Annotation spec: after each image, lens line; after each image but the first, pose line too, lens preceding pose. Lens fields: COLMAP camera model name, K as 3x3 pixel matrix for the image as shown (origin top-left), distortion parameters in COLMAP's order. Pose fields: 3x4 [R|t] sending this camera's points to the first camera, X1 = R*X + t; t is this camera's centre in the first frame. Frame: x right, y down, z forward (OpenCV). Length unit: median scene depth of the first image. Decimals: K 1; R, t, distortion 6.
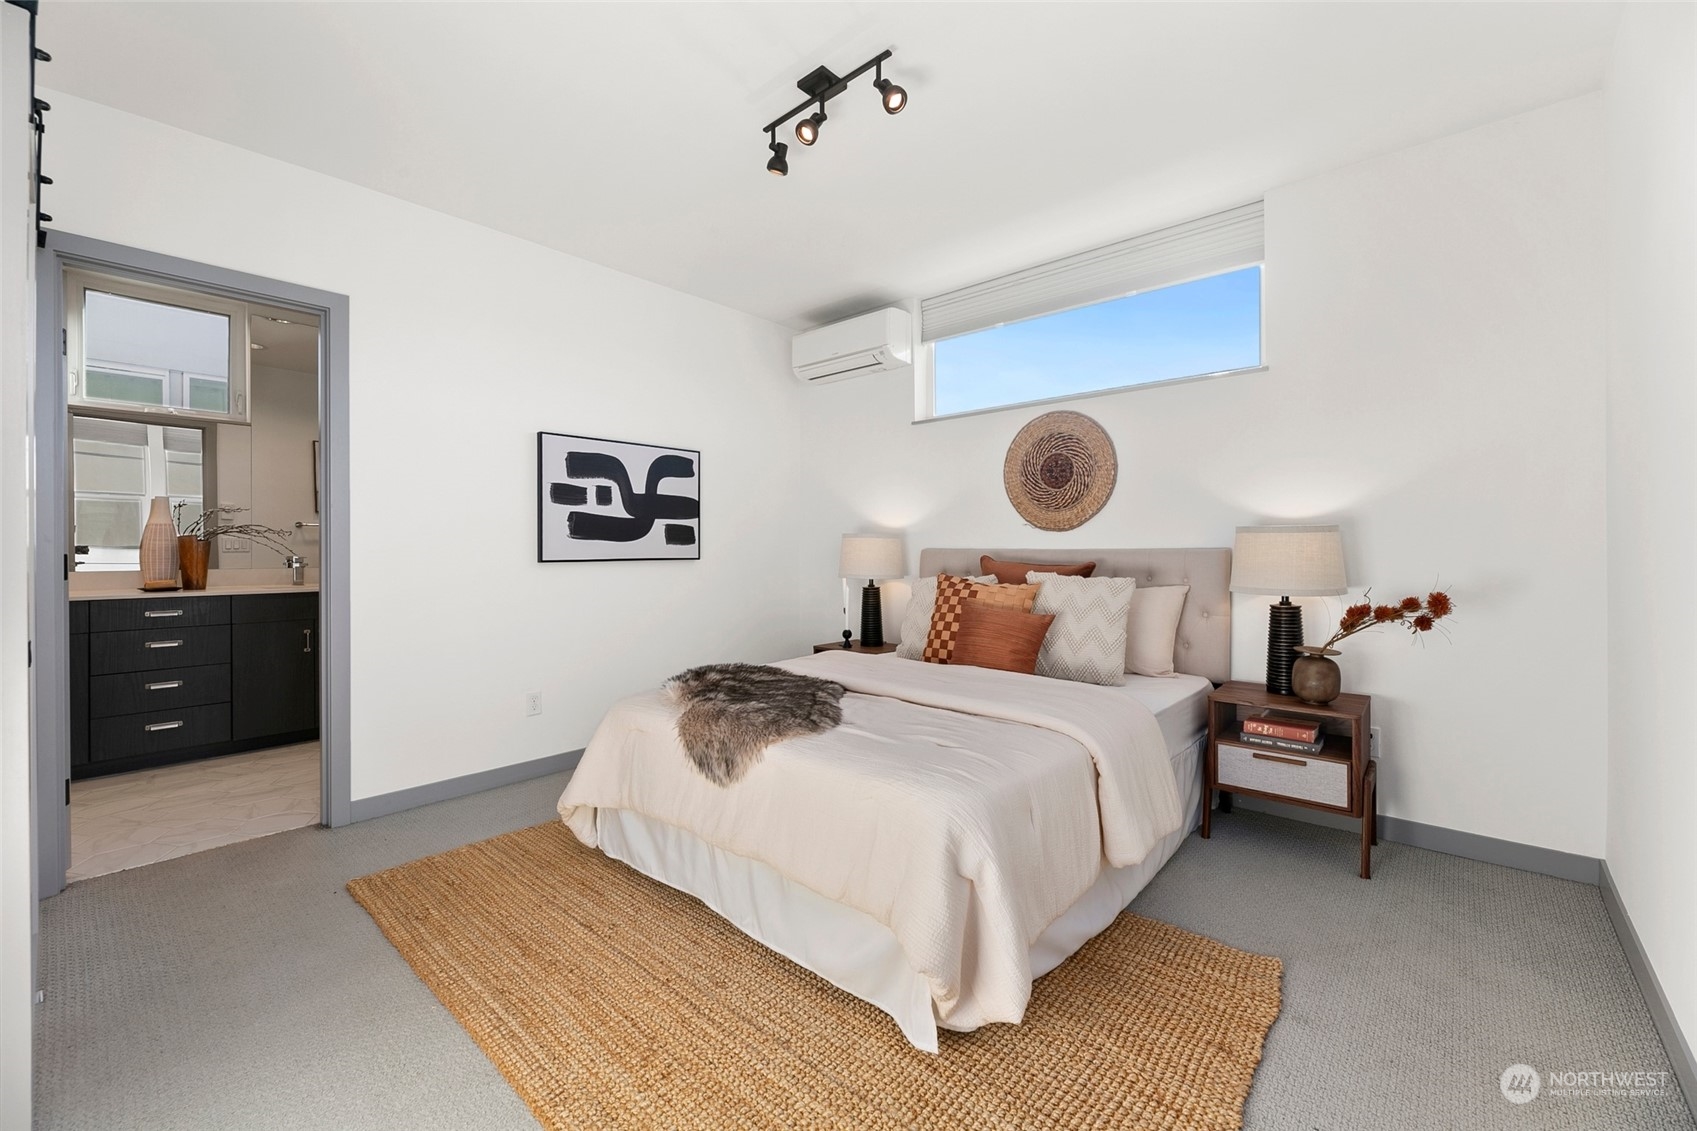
lens RADIAL K [[686.6, 0, 843.1], [0, 686.6, 555.1], [0, 0, 1]] dist [-0.004264, 0.000915]
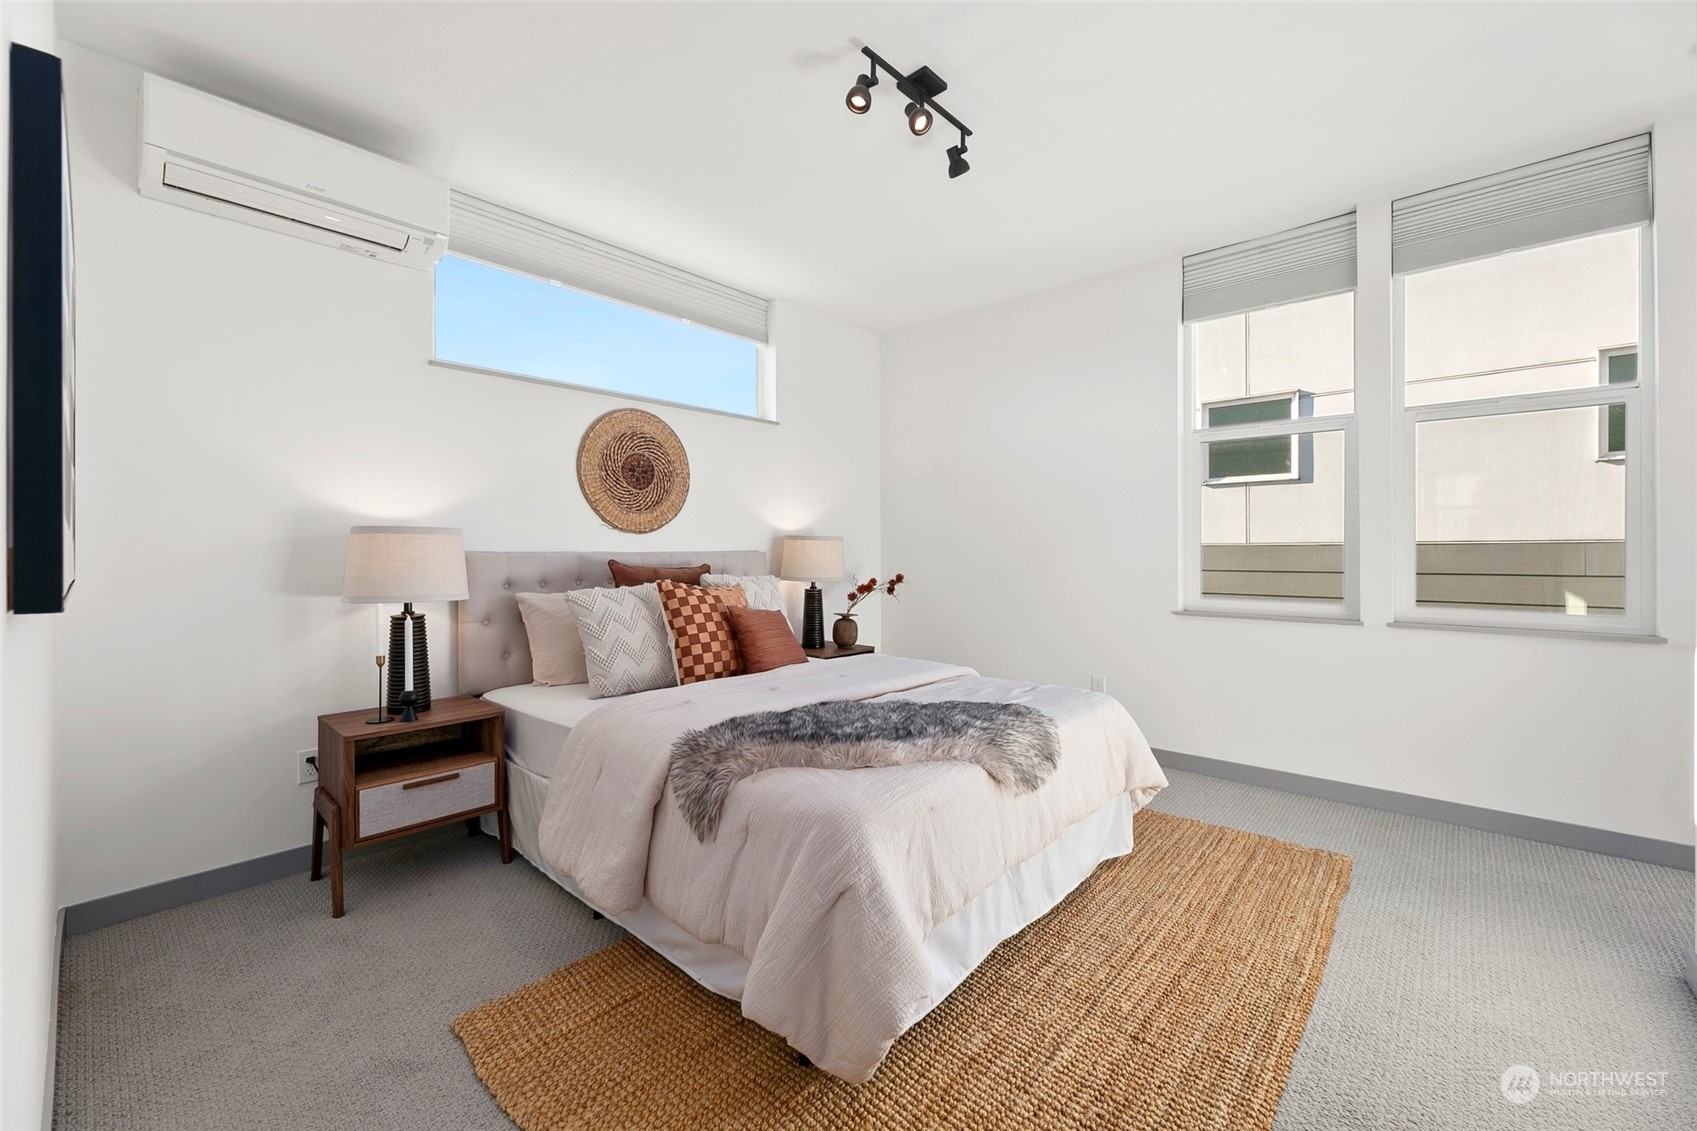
lens RADIAL K [[686.6, 0, 855.7], [0, 686.6, 549.1], [0, 0, 1]] dist [-0.004264, 0.000915]
pose [[-0.004826, 0.007269, 0.999962, -0.732947], [0.018356, 0.999806, -0.007179, -0.001283], [-0.999820, 0.018321, -0.004959, 0.793149]]
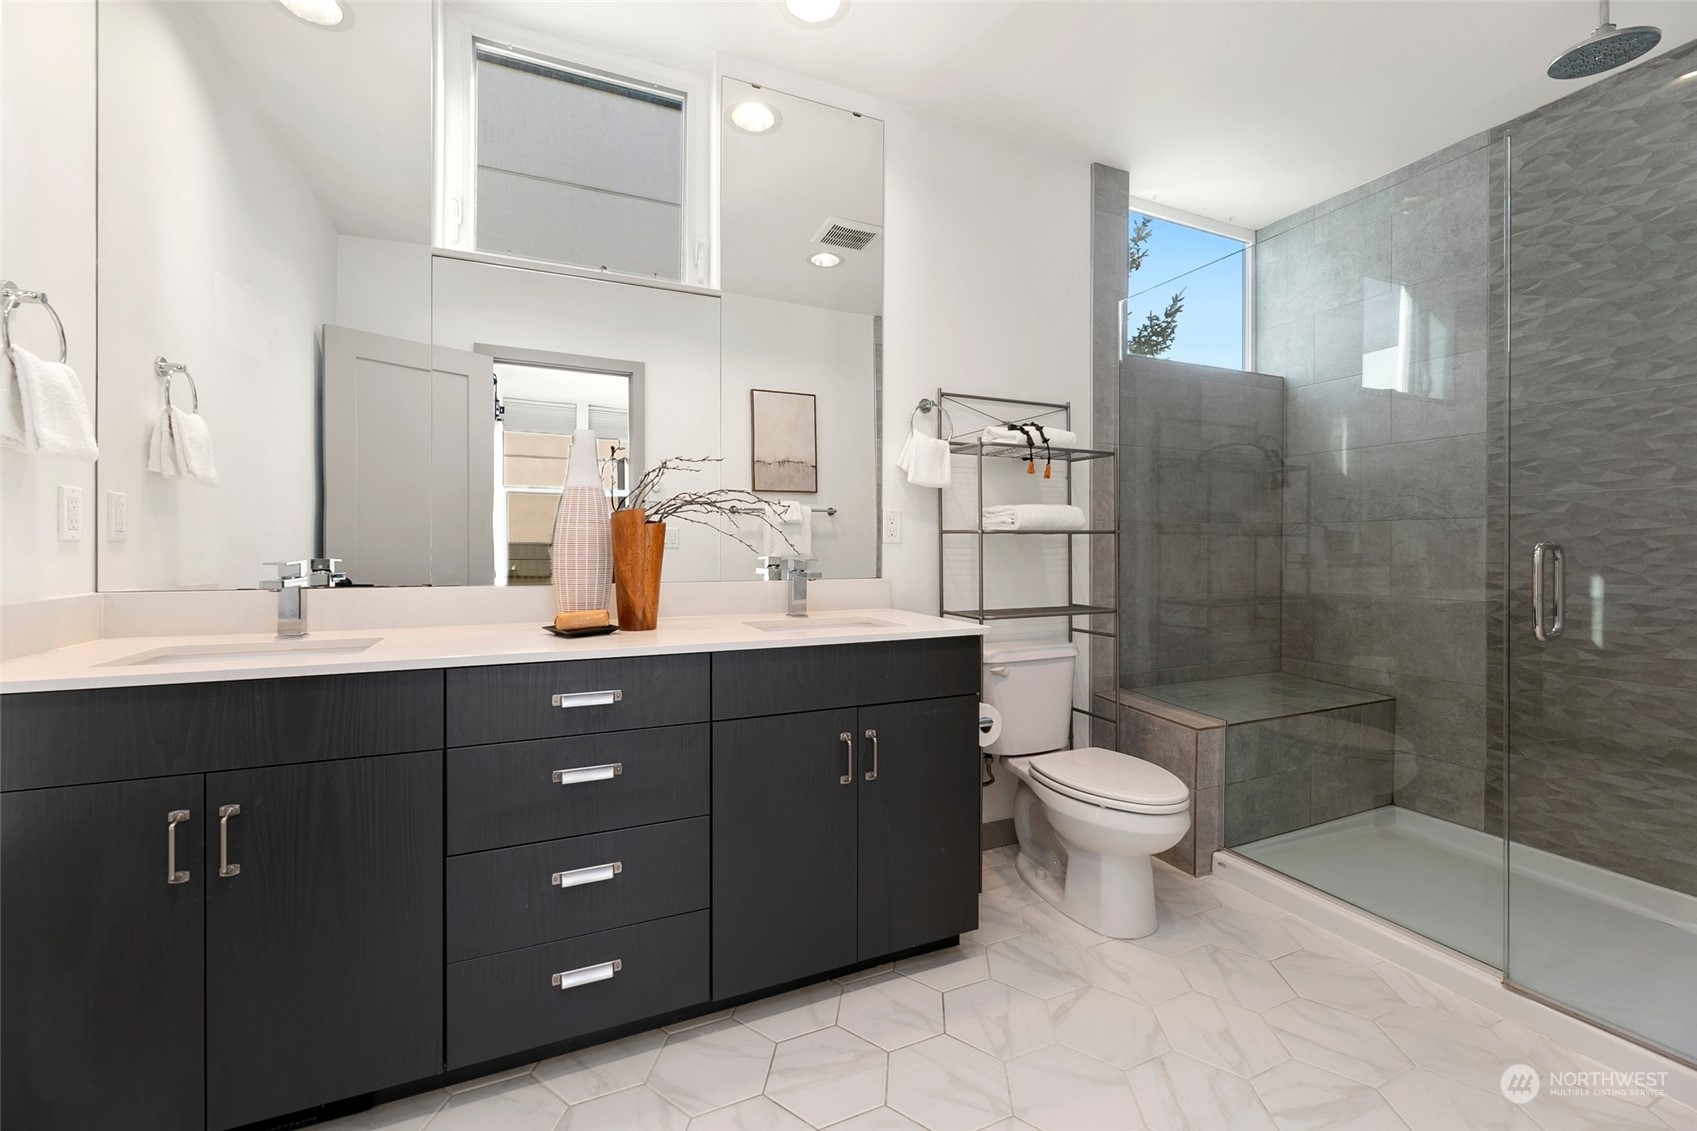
lens RADIAL K [[686.6, 0, 849.0], [0, 686.6, 553.4], [0, 0, 1]] dist [-0.004264, 0.000915]
pose [[0.915498, 0.010734, -0.402180, -0.267667], [-0.008648, 0.999938, 0.007001, -0.002047], [0.402231, -0.002932, 0.915534, 0.268723]]
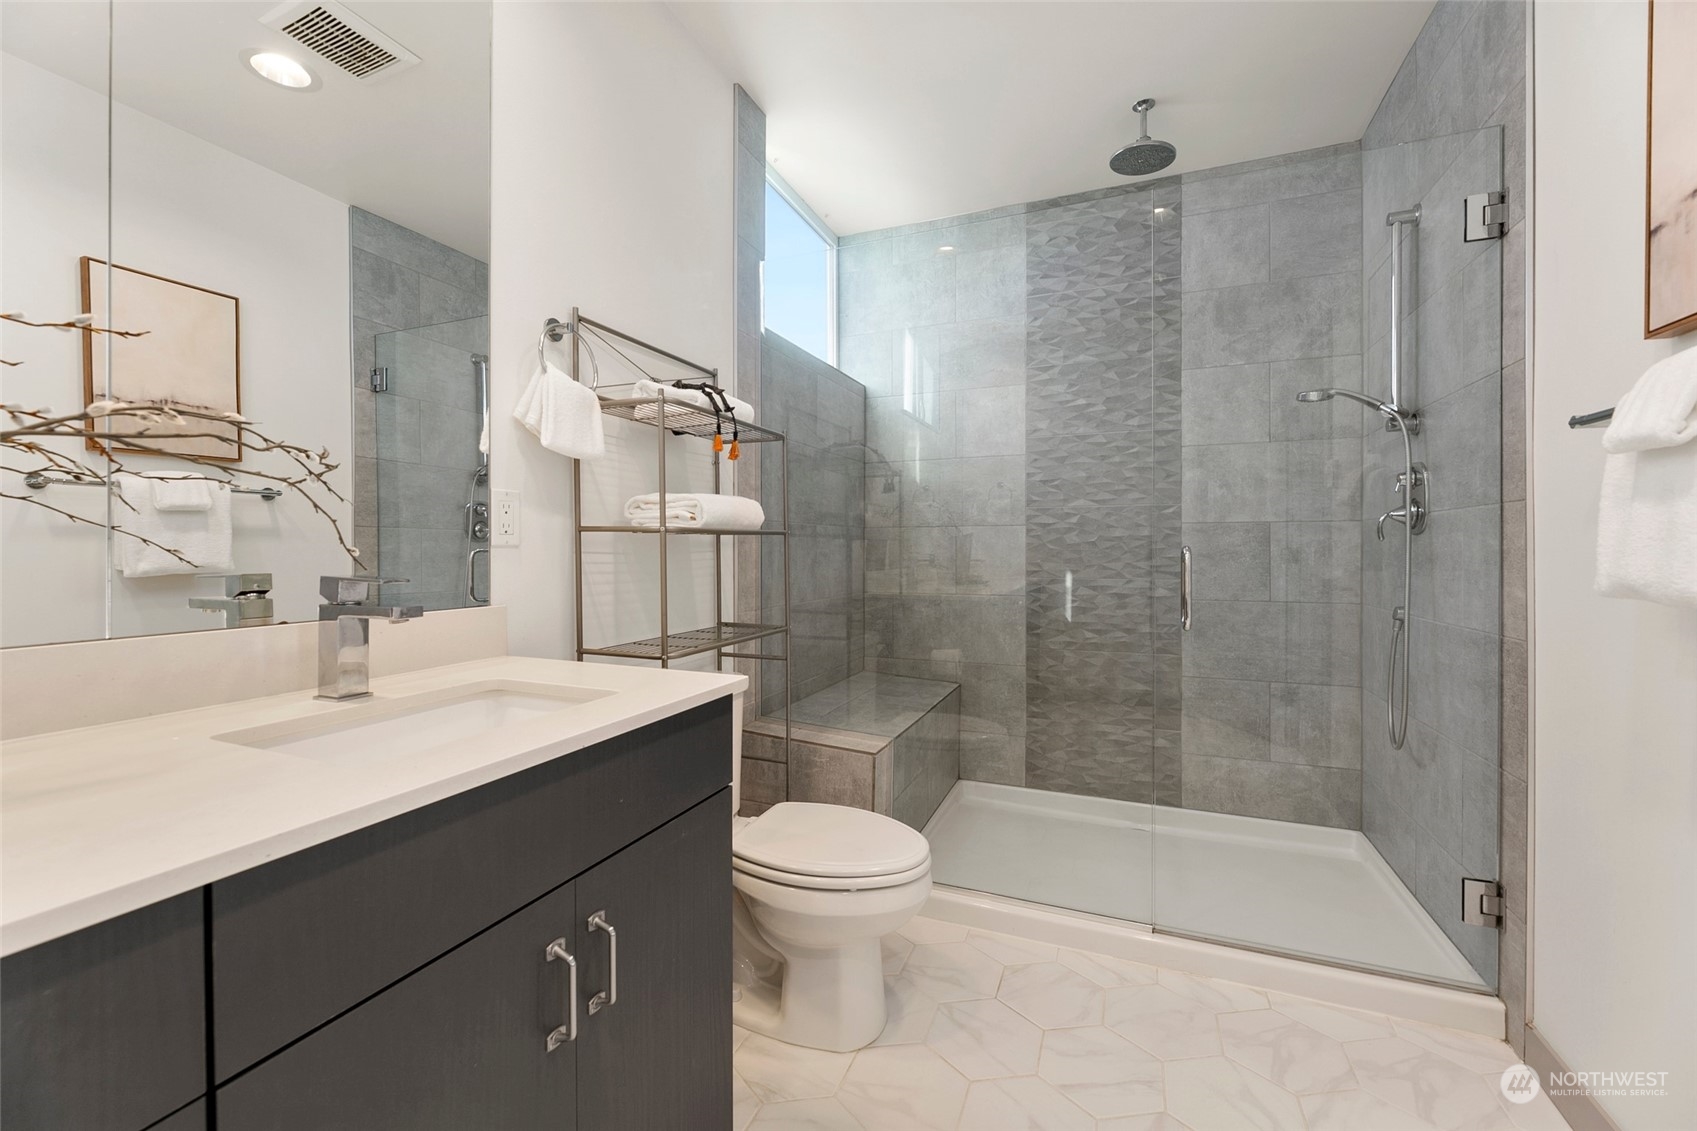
lens RADIAL K [[686.6, 0, 843.8], [0, 686.6, 551.1], [0, 0, 1]] dist [-0.004264, 0.000915]
pose [[0.942533, 0.004034, 0.334089, -0.323416], [-0.002838, 0.999988, -0.004067, -0.002588], [-0.334101, 0.002885, 0.942533, 0.326752]]
